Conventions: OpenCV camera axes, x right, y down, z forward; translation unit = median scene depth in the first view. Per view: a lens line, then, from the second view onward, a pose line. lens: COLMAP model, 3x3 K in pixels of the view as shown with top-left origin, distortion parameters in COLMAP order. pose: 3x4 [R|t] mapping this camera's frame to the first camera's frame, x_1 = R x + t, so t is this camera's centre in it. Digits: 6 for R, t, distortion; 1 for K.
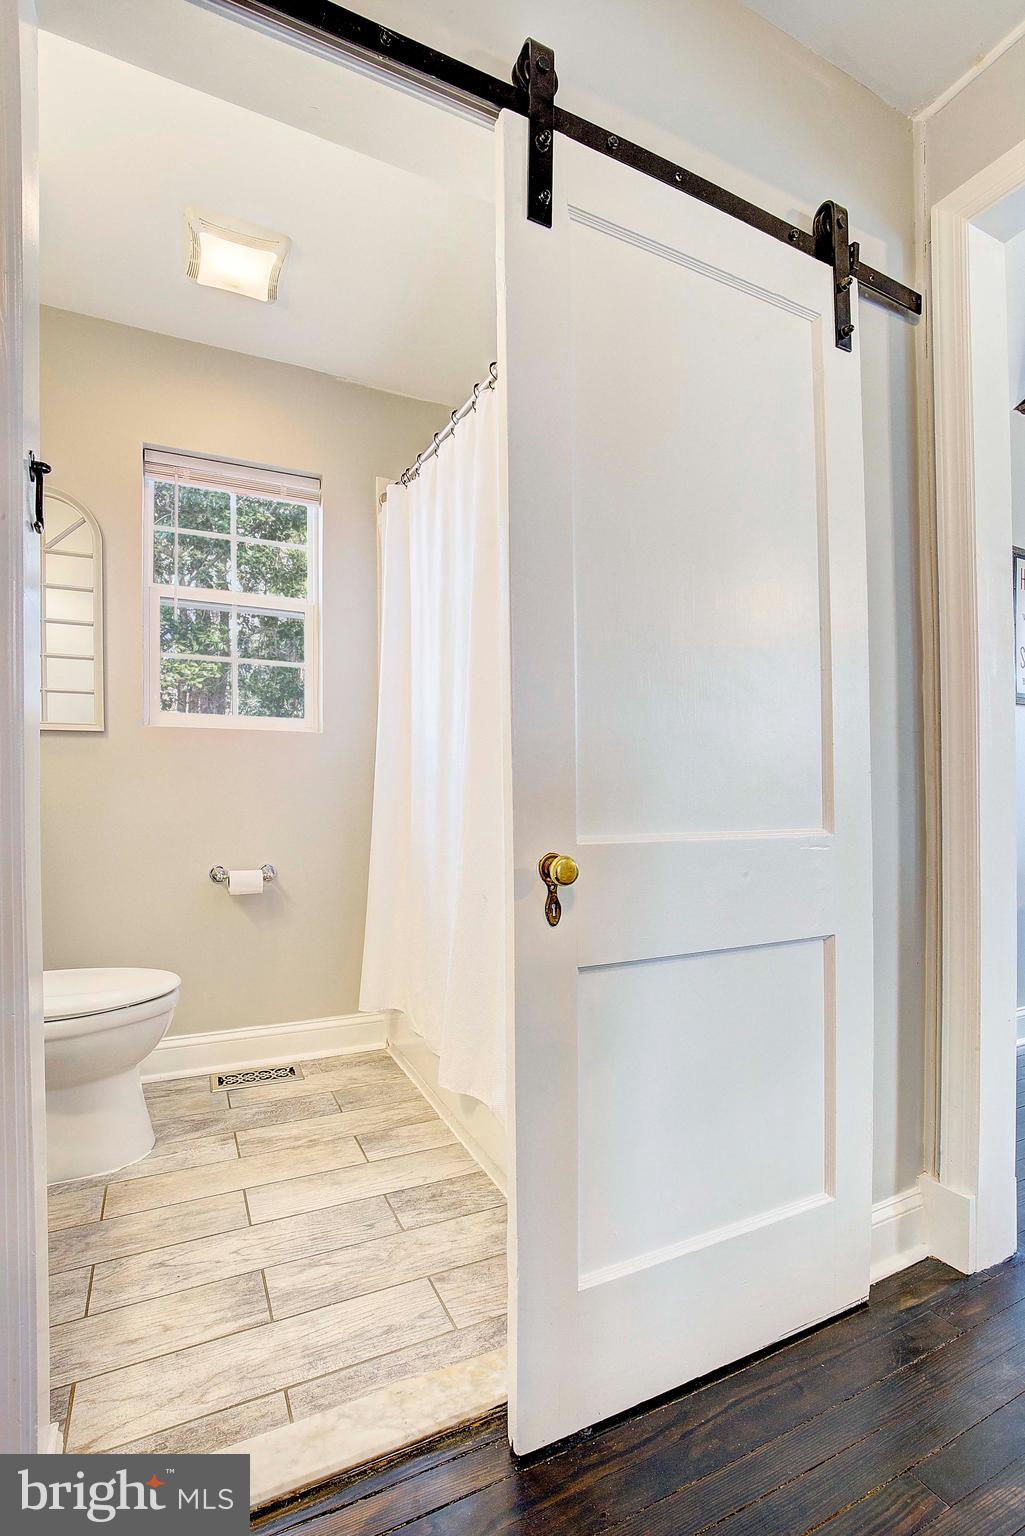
lens RADIAL K [[710.4, 0, 515.1], [0, 710.4, 784.9], [0, 0, 1]] dist [-0.019591, 0.000027]
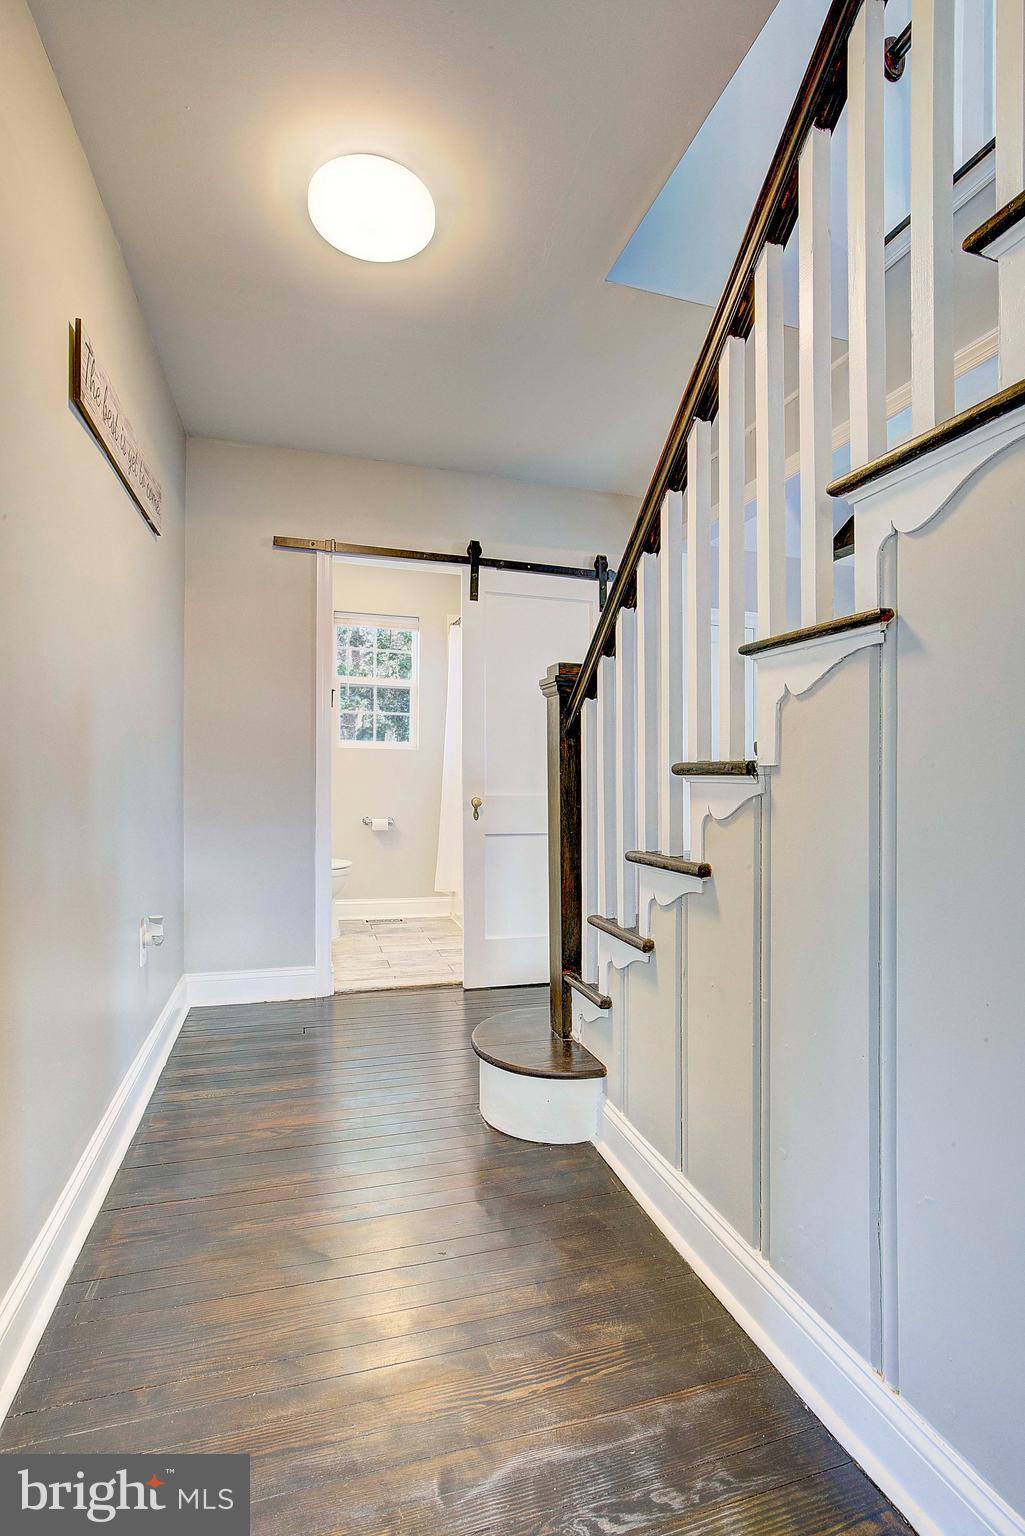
lens RADIAL K [[704.4, 0, 512.5], [0, 704.4, 768.0], [0, 0, 1]] dist [-0.022310, 0.000312]
pose [[0.986517, 0.004151, -0.163604, 0.317530], [-0.006315, 0.999899, -0.012706, -0.000574], [0.163535, 0.013567, 0.986444, -0.912809]]
